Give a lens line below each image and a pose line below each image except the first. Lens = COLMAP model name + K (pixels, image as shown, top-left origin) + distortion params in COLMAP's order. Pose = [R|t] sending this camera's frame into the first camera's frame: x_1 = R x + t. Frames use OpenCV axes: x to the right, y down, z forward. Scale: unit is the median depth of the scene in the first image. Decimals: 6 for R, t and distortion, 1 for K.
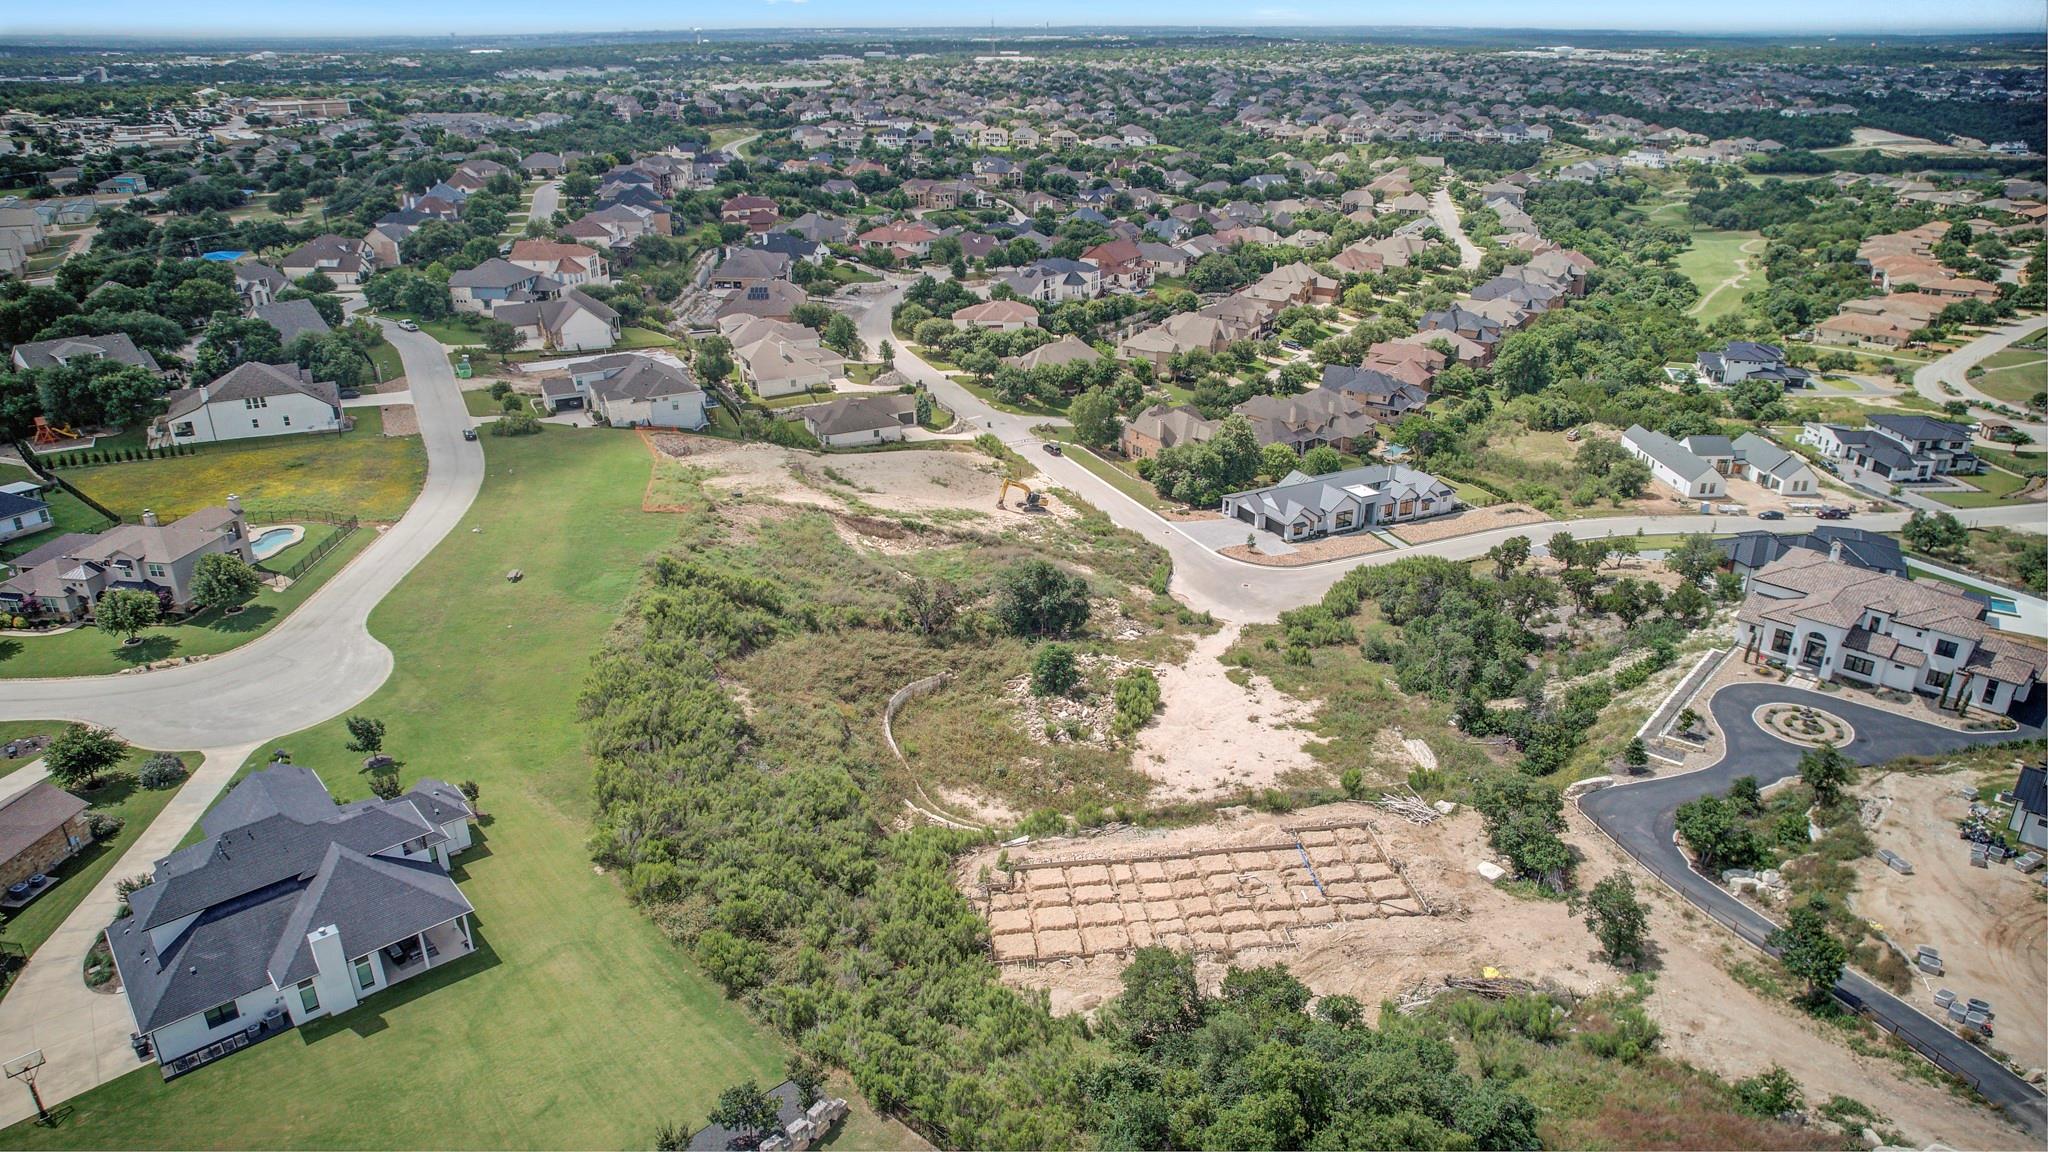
lens RADIAL K [[1295.9, 0, 1031.8], [0, 1295.9, 578.1], [0, 0, 1]] dist [-0.056433, 0.034768]
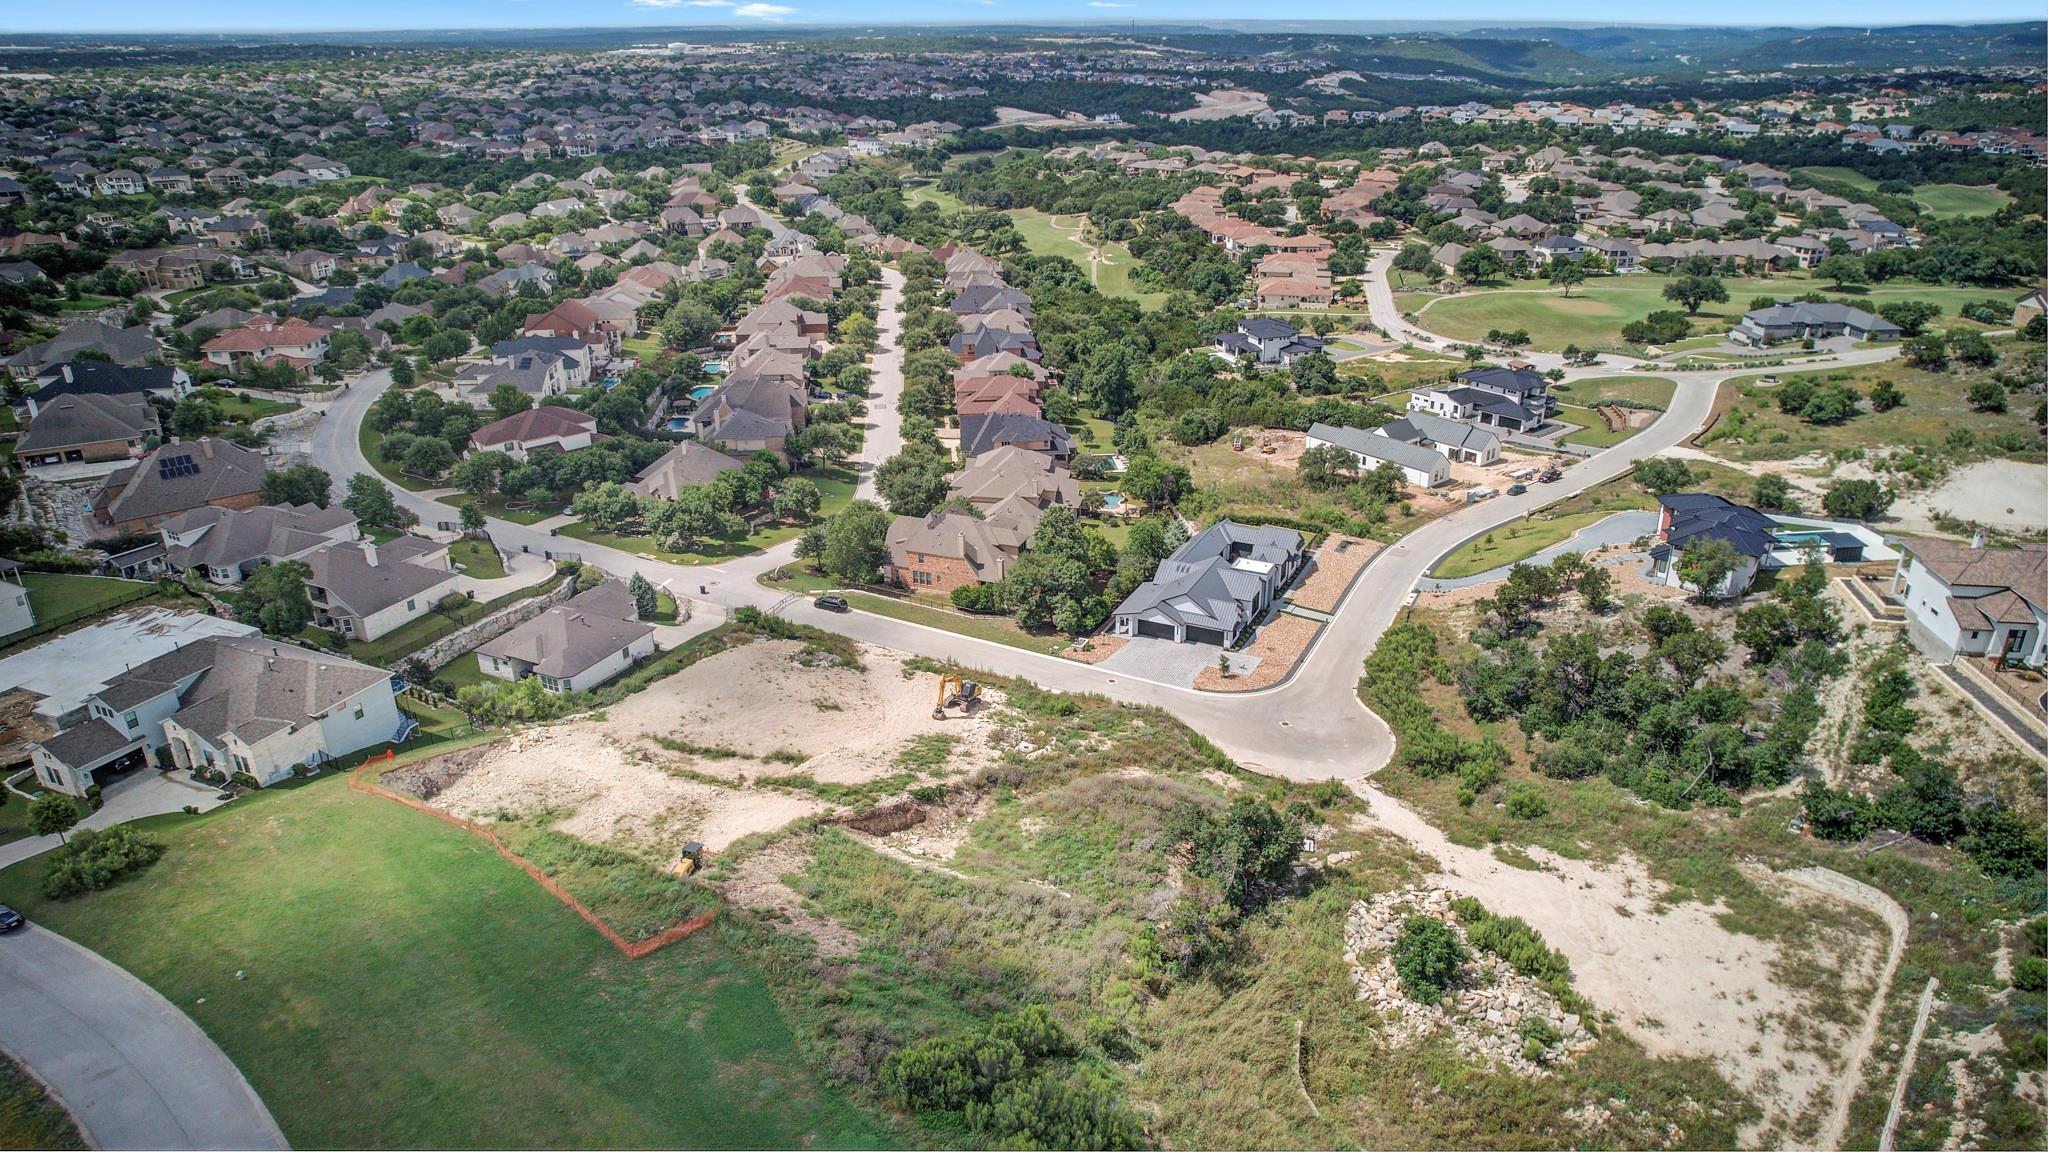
lens RADIAL K [[1328.7, 0, 1038.0], [0, 1328.7, 547.2], [0, 0, 1]] dist [-0.082952, 0.079064]
pose [[0.793243, -0.230258, 0.563690, -0.212559], [0.246299, 0.967965, 0.048797, -0.097129], [-0.556868, 0.100128, 0.824544, 0.224245]]
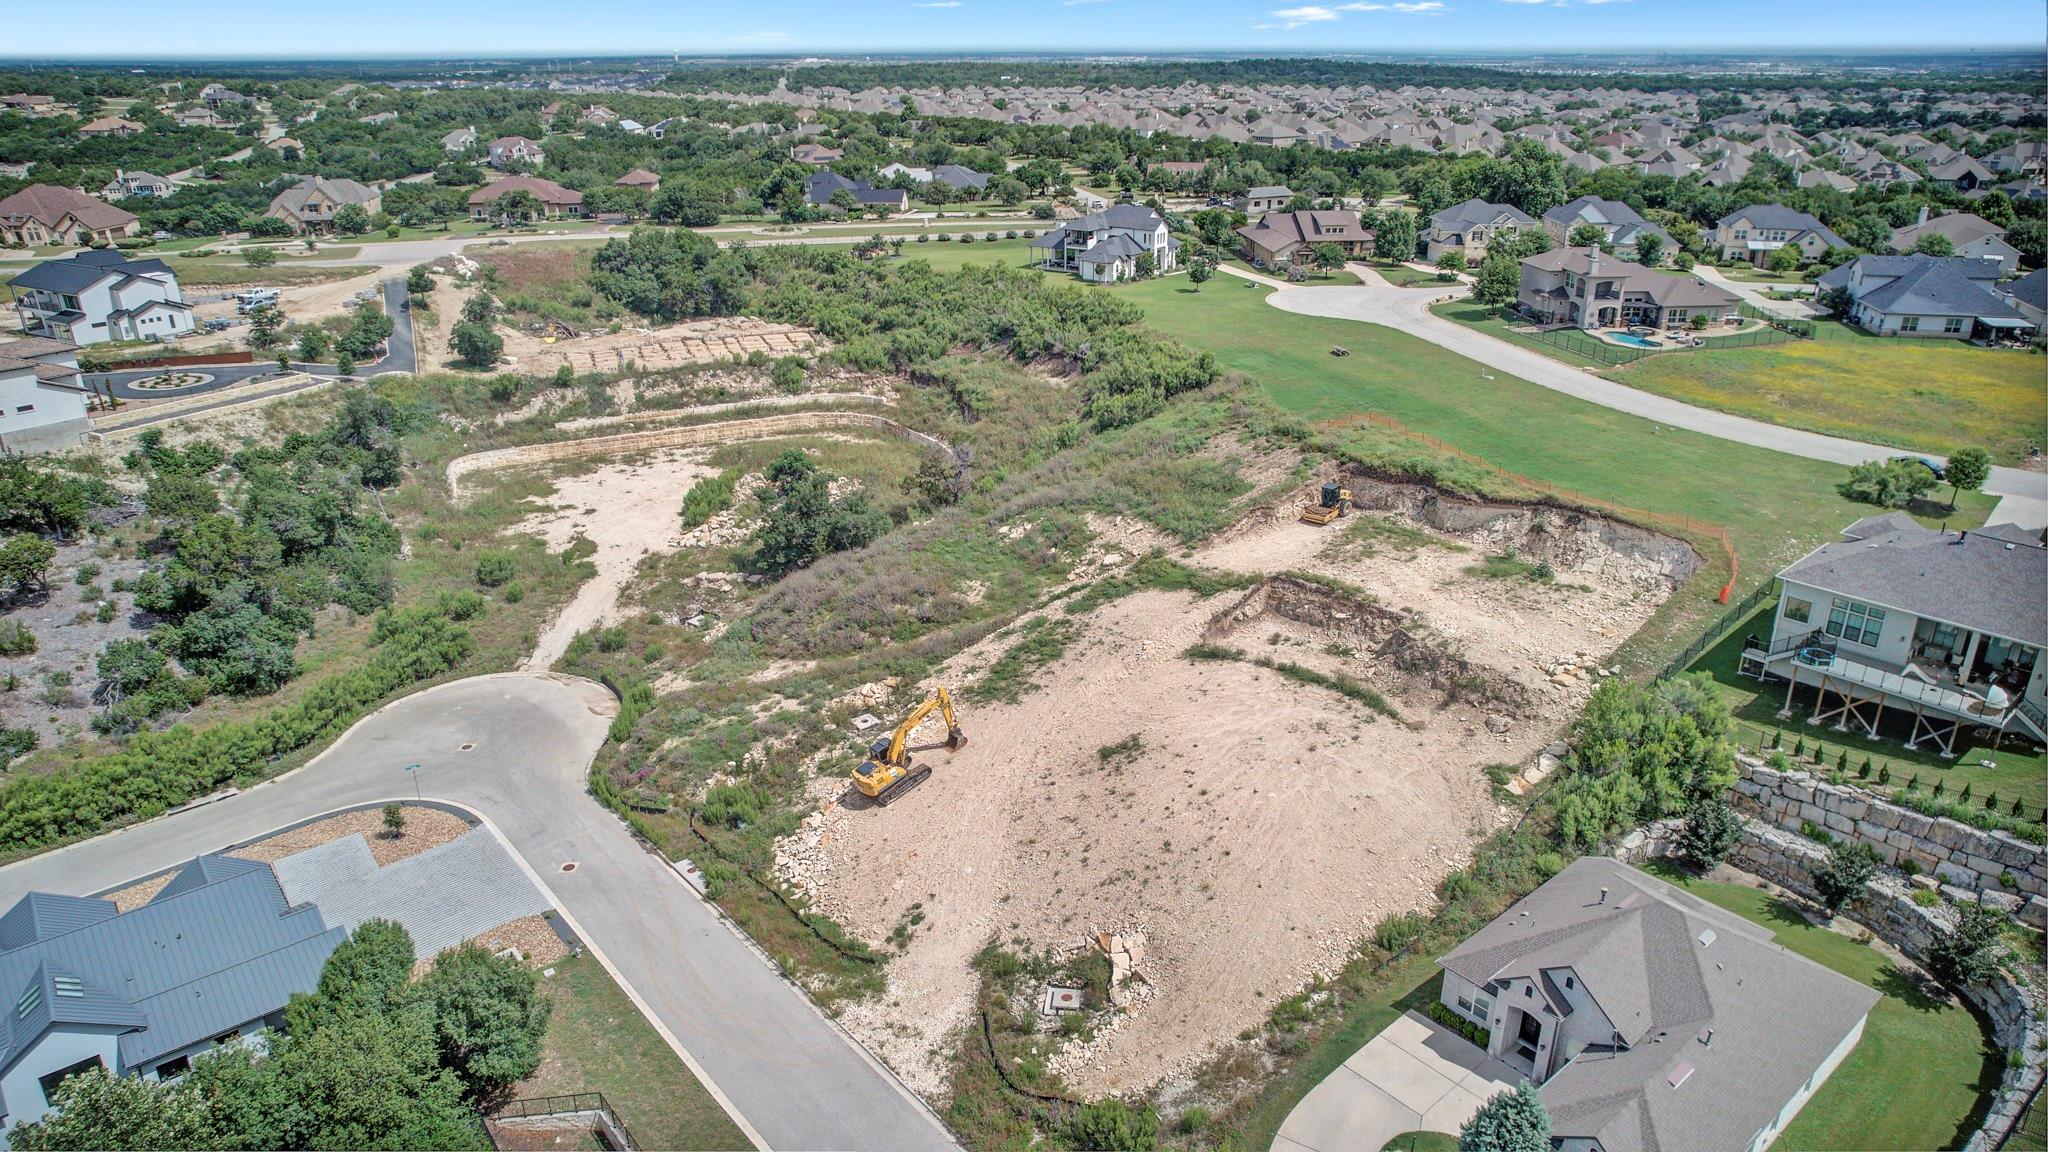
lens RADIAL K [[1306.2, 0, 1017.3], [0, 1306.2, 570.4], [0, 0, 1]] dist [-0.070764, 0.059272]
pose [[-0.976710, 0.085451, -0.196813, 0.022800], [-0.080924, 0.702824, 0.706746, -0.245201], [0.198717, 0.706213, -0.679541, 0.748734]]
